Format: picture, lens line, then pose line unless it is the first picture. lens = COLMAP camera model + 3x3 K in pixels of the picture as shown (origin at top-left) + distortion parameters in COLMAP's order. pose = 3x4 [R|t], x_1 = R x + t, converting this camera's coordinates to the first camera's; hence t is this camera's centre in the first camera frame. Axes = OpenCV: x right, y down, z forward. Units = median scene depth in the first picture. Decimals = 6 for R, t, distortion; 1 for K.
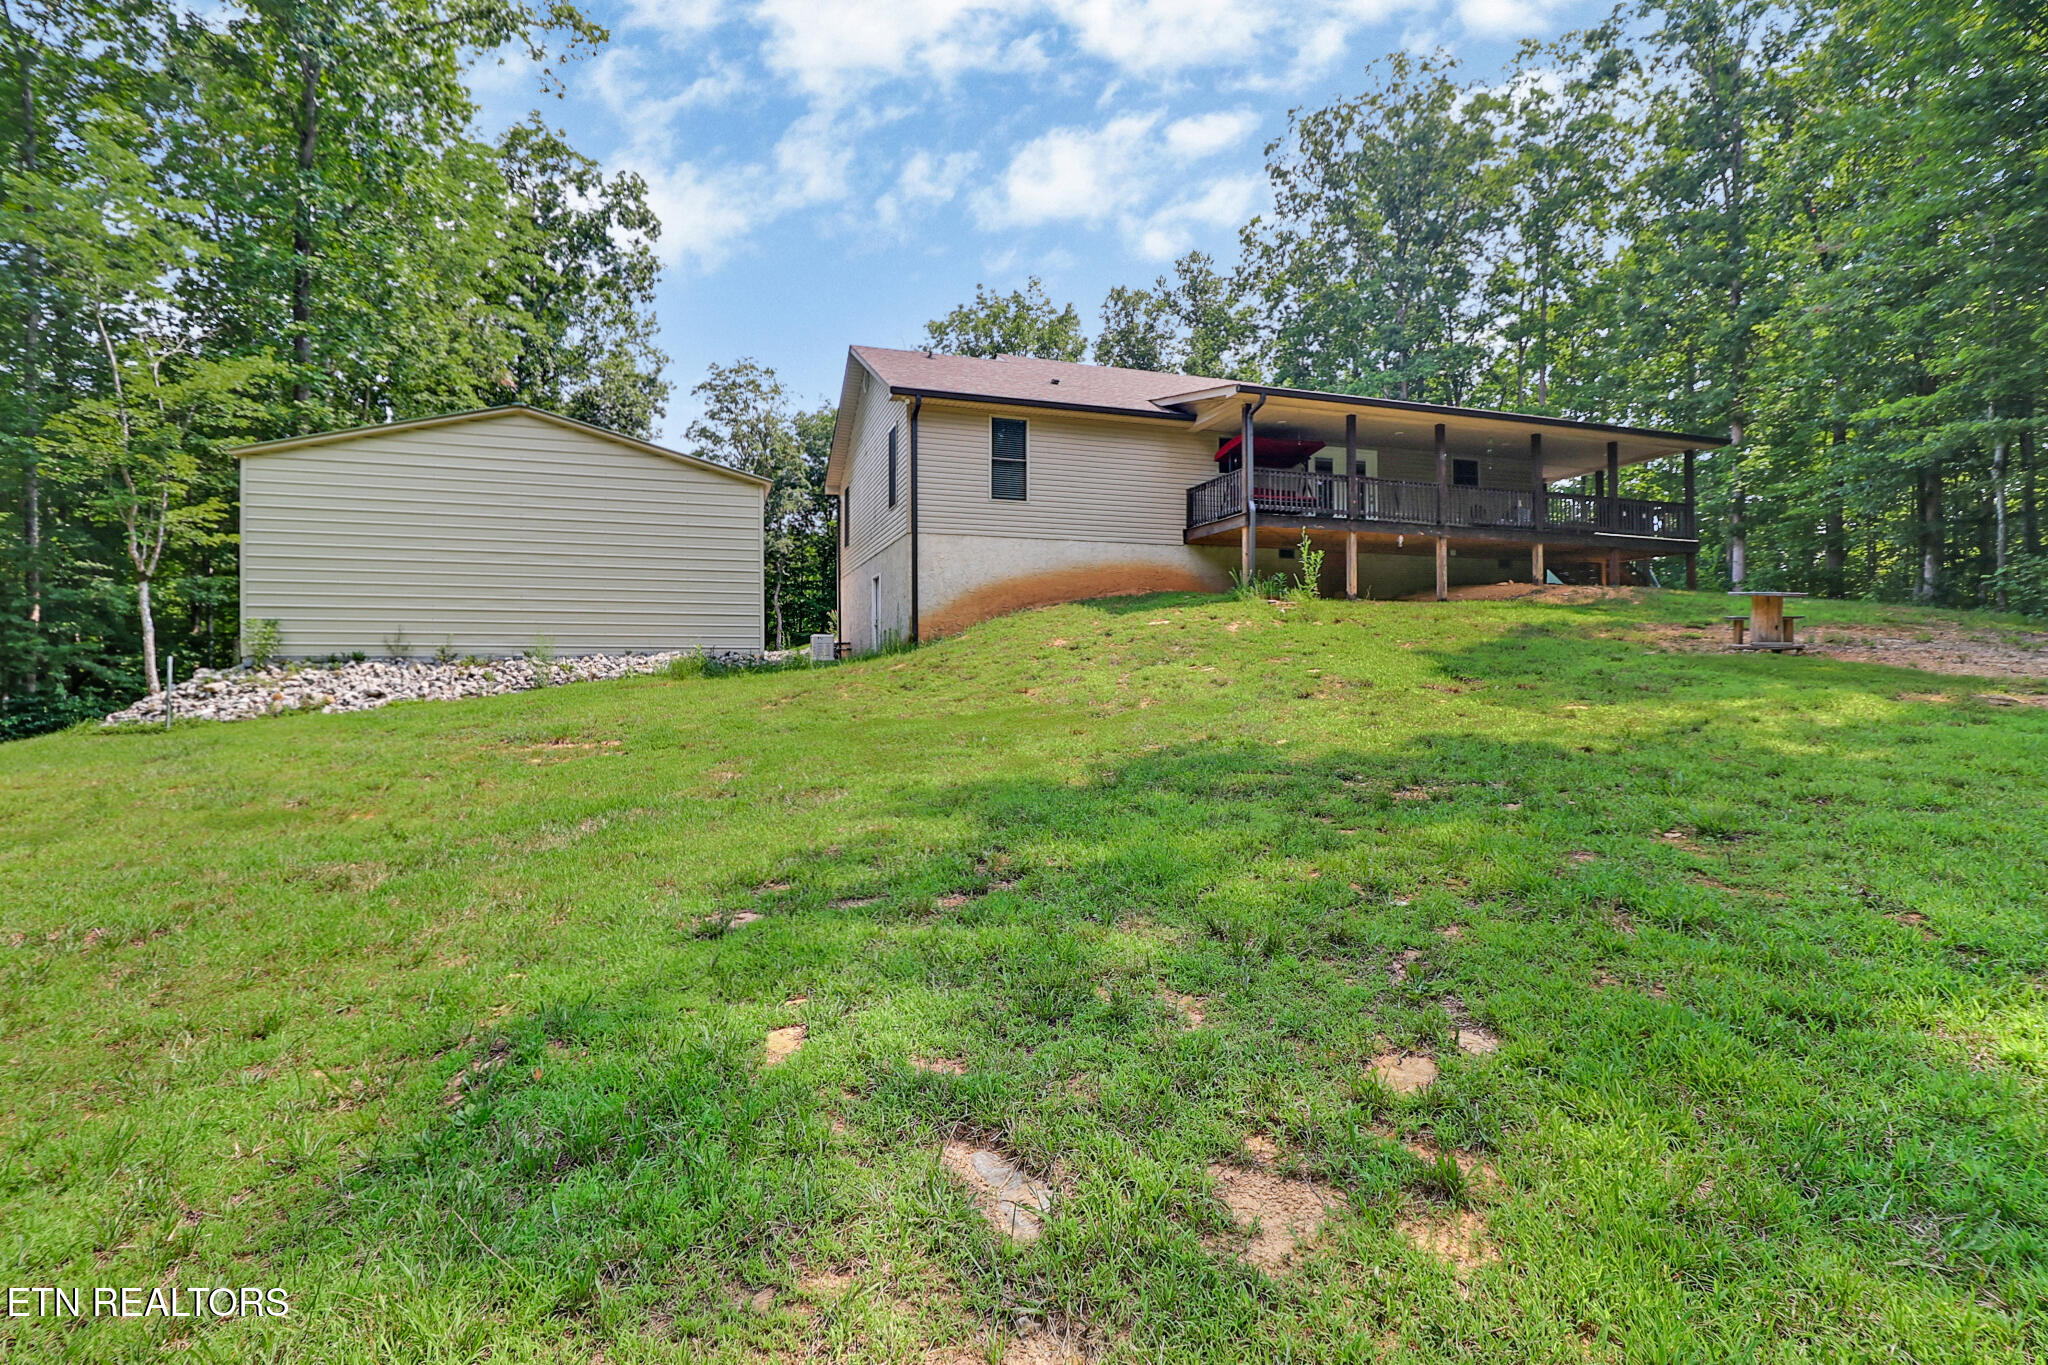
lens RADIAL K [[939.1, 0, 1008.0], [0, 939.1, 652.1], [0, 0, 1]] dist [0.002316, -0.015727]
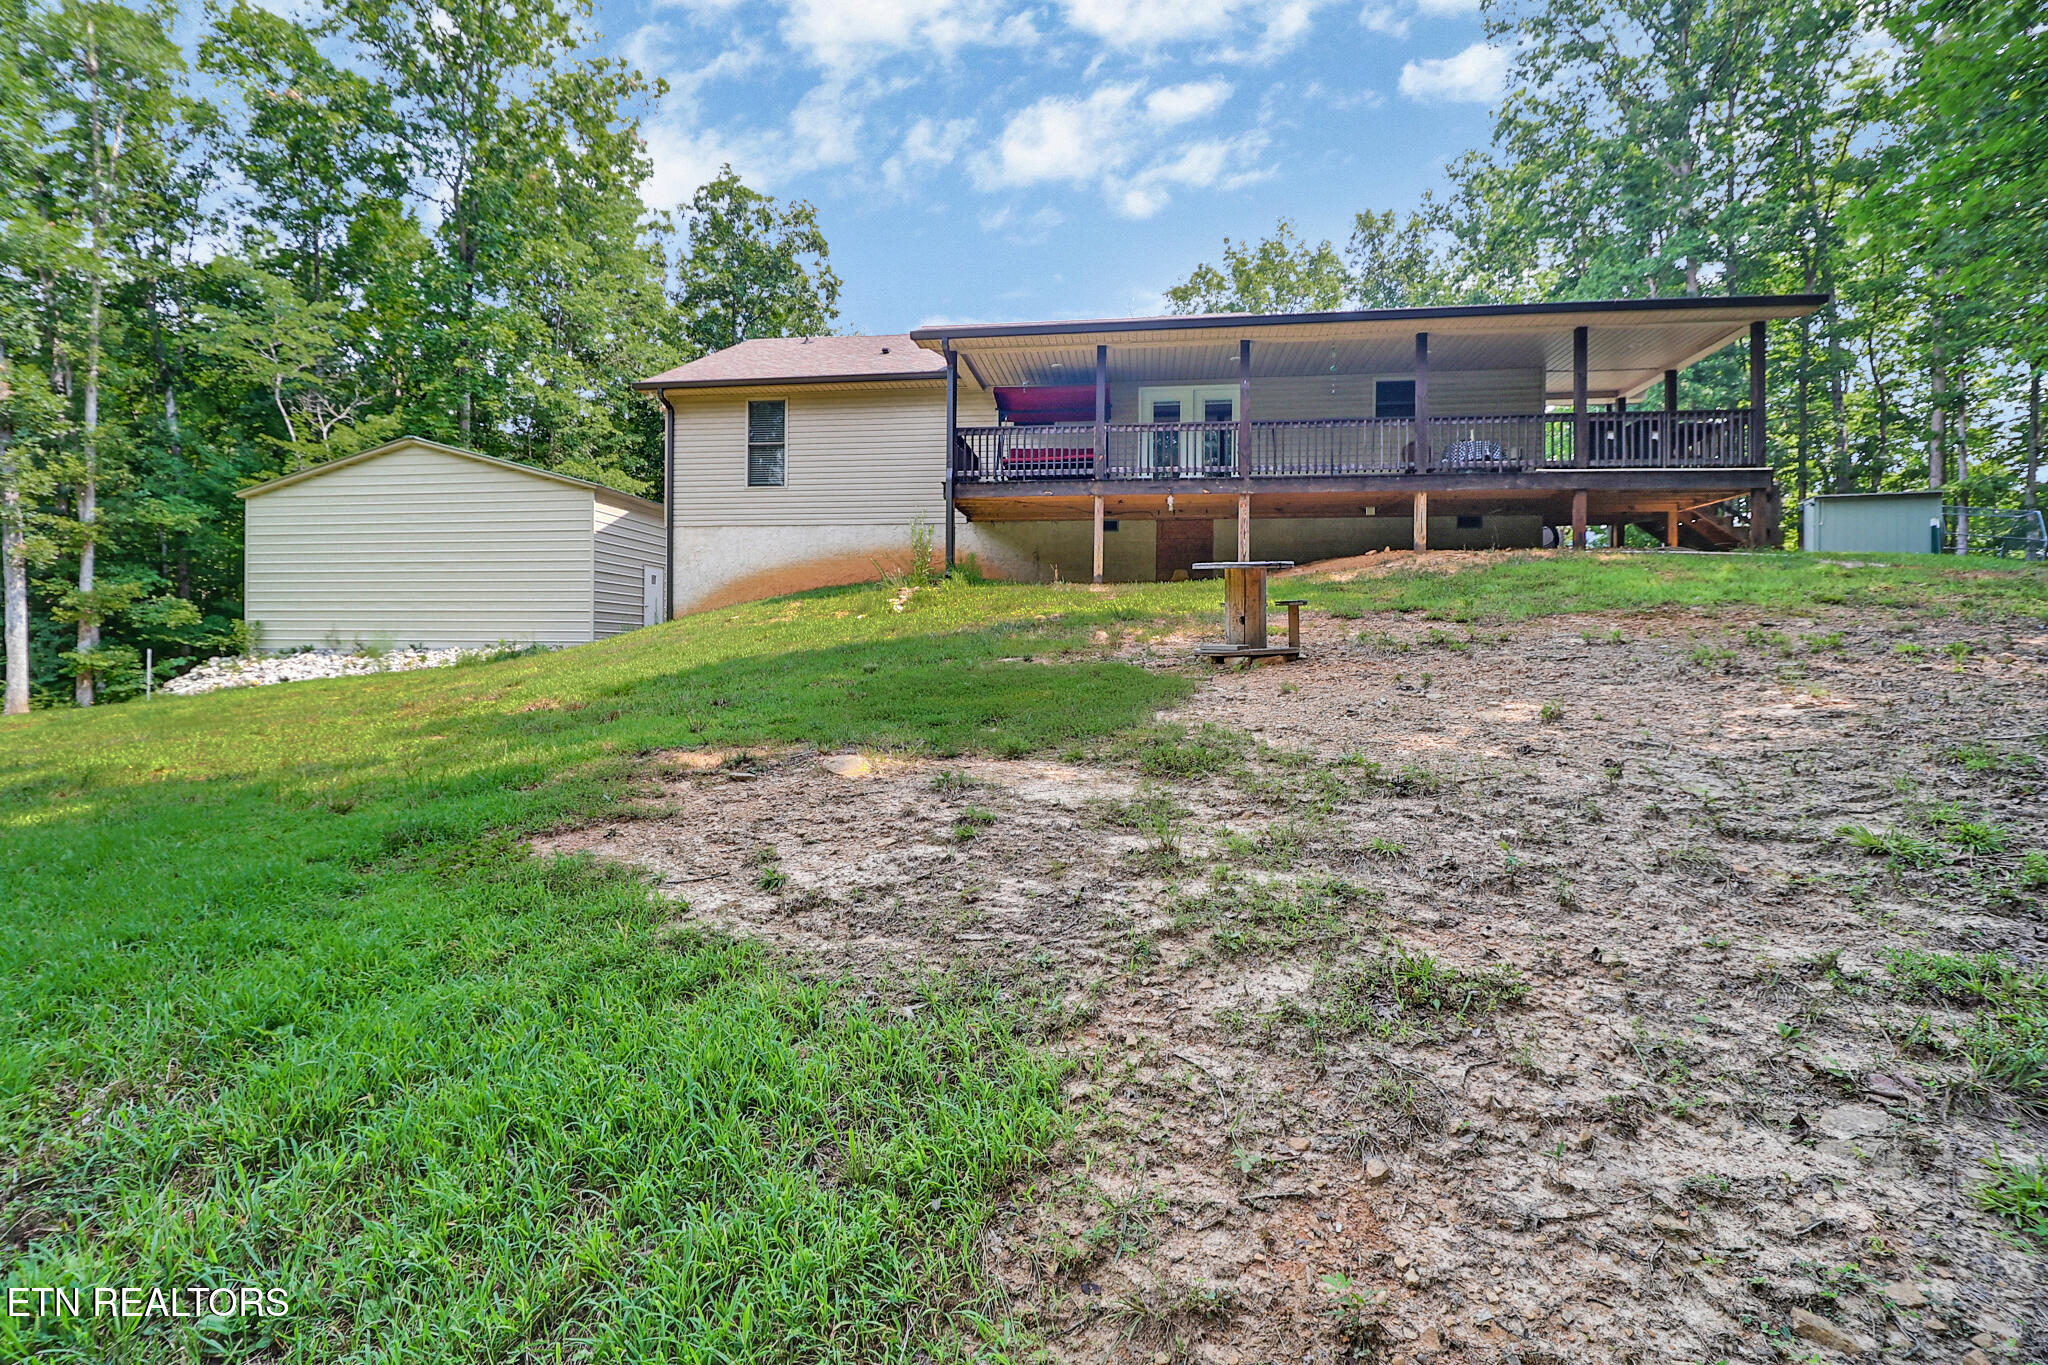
lens RADIAL K [[939.1, 0, 1008.0], [0, 939.1, 652.1], [0, 0, 1]] dist [0.002316, -0.015727]
pose [[0.894603, 0.005790, -0.446825, 0.640419], [0.002368, 0.999841, 0.017696, -0.009507], [0.446856, -0.016889, 0.894446, 0.251542]]
